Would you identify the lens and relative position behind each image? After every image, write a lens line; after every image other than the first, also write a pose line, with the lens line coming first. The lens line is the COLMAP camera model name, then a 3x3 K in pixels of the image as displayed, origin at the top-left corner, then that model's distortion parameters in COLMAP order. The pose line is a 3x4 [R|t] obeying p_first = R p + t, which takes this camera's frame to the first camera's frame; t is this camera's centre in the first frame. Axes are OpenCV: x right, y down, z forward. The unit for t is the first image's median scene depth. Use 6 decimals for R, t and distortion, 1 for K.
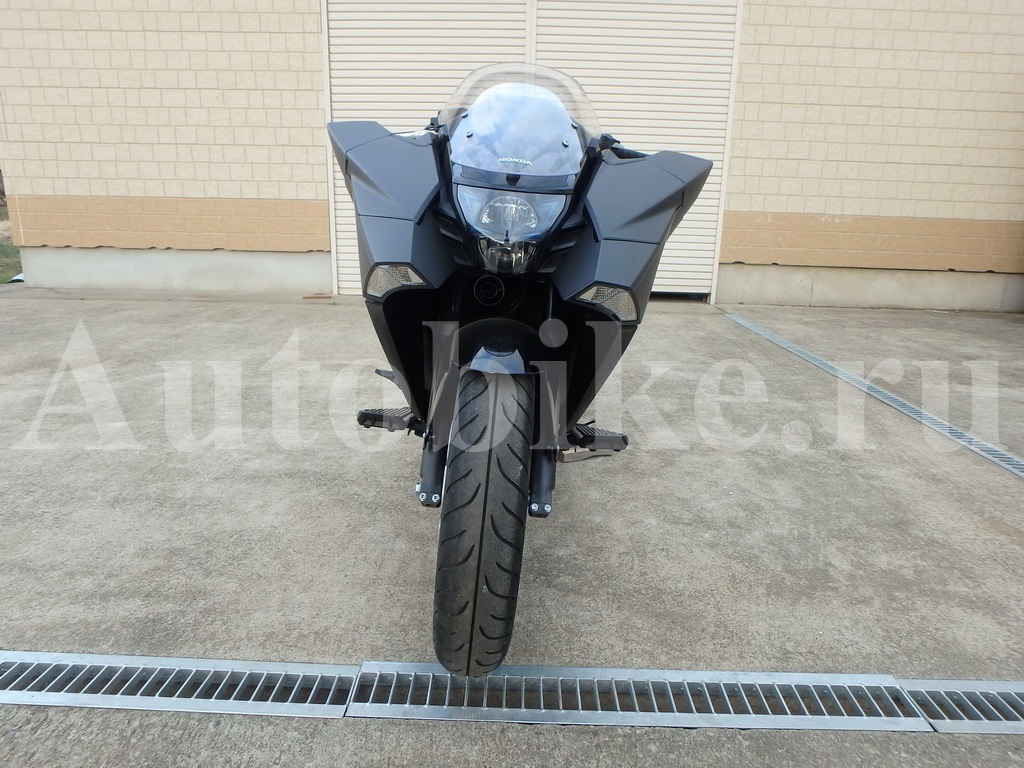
lens RADIAL K [[641.9, 0, 507.9], [0, 641.9, 382.5], [0, 0, 1]] dist [-0.040519, 0.013285]
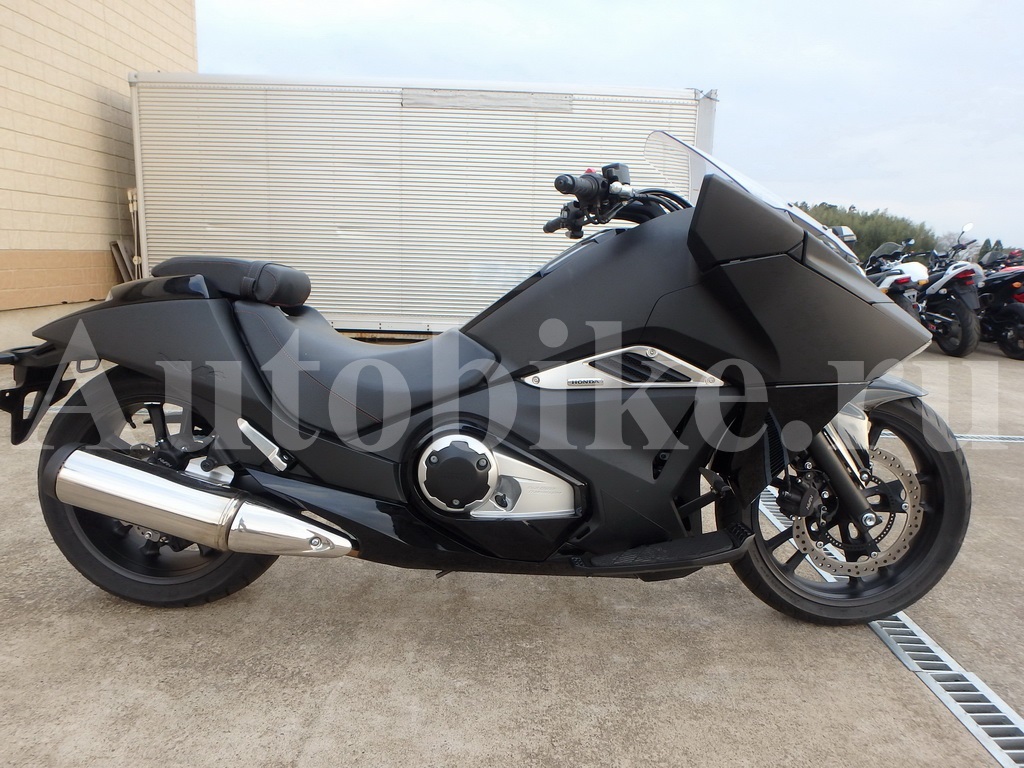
lens RADIAL K [[641.9, 0, 517.1], [0, 641.9, 380.5], [0, 0, 1]] dist [-0.040519, 0.013285]
pose [[-0.013104, -0.210900, 0.977420, -0.804665], [0.236708, 0.949065, 0.207956, -0.314935], [-0.971492, 0.234088, 0.037485, 0.994014]]
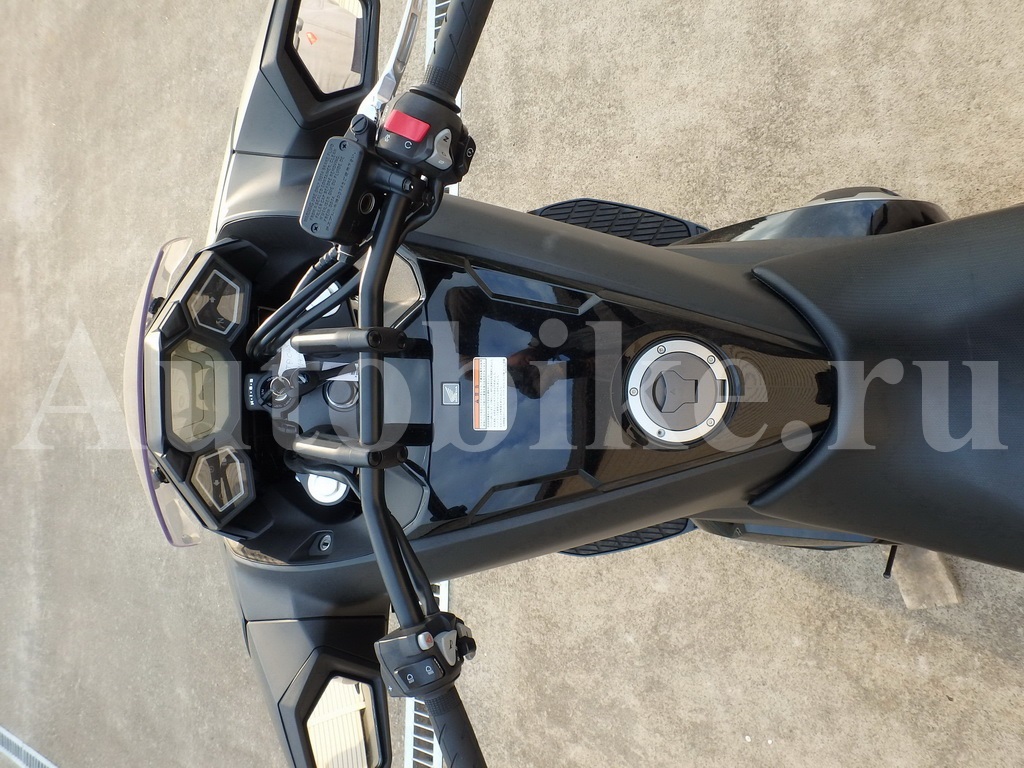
lens RADIAL K [[675.7, 0, 499.5], [0, 675.7, 399.0], [0, 0, 1]] dist [-0.026519, 0.005243]
pose [[-0.022674, 0.998882, -0.041492, 0.029085], [0.331493, 0.046666, 0.942303, -0.623398], [0.943185, 0.007612, -0.332180, 1.032677]]
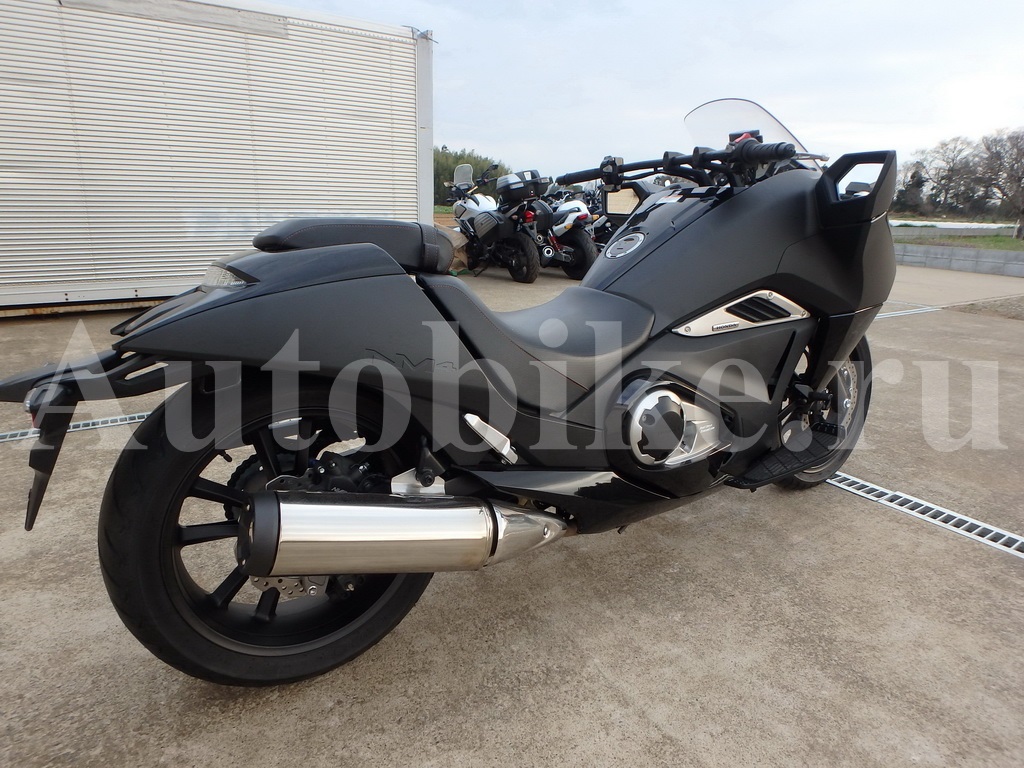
lens RADIAL K [[641.9, 0, 519.3], [0, 641.9, 374.5], [0, 0, 1]] dist [-0.040519, 0.013285]
pose [[-0.564295, -0.243094, 0.788972, -0.608391], [0.186434, 0.893456, 0.408630, -0.471644], [-0.804248, 0.377679, -0.458851, 1.555528]]
